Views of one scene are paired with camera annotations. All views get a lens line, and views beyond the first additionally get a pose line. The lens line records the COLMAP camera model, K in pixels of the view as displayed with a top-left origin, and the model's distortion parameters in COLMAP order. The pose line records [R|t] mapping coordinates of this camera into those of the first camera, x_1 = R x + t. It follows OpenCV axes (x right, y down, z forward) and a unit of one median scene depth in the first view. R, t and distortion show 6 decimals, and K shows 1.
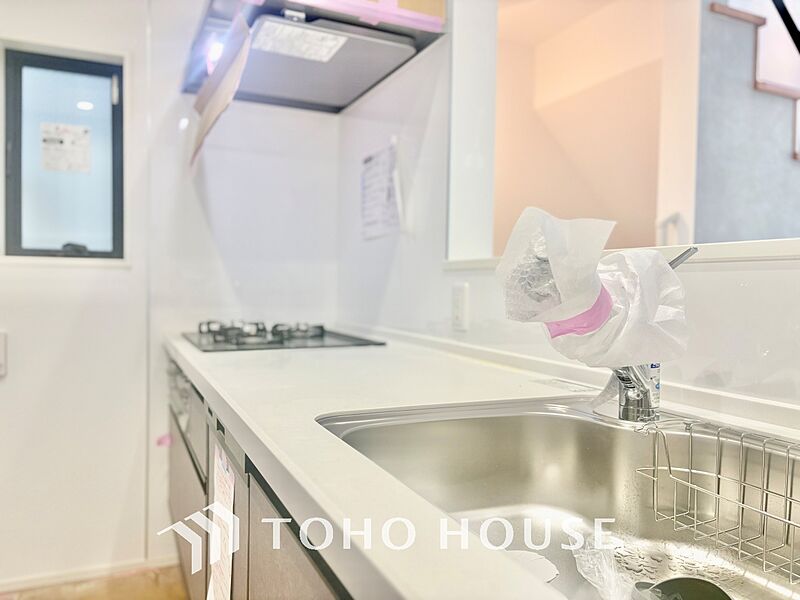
lens RADIAL K [[606.0, 0, 401.3], [0, 606.0, 299.1], [0, 0, 1]] dist [0.012255, -0.002481]
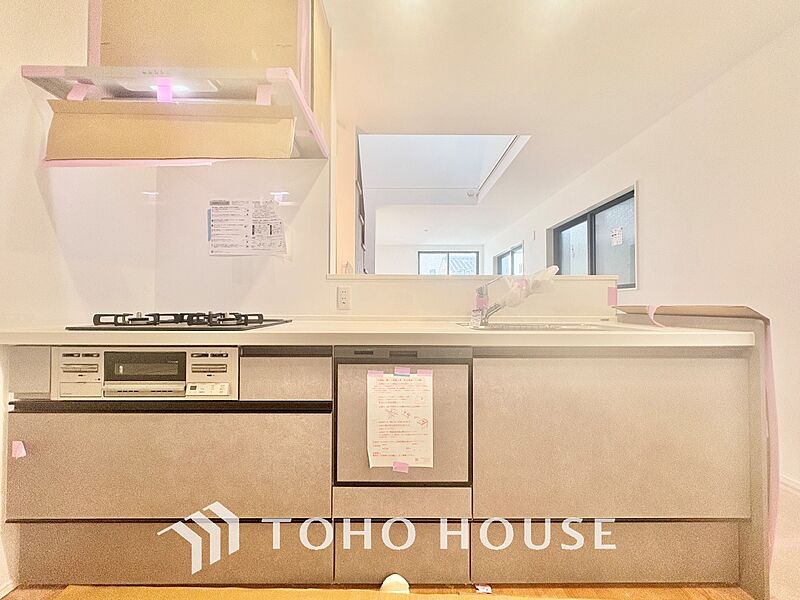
lens RADIAL K [[319.2, 0, 396.4], [0, 319.2, 301.0], [0, 0, 1]] dist [0.000443, 0.000076]
pose [[0.409585, -0.005052, 0.912258, -0.663194], [0.020838, 0.999776, -0.003820, 0.026207], [-0.912034, 0.020574, 0.409598, 0.326174]]
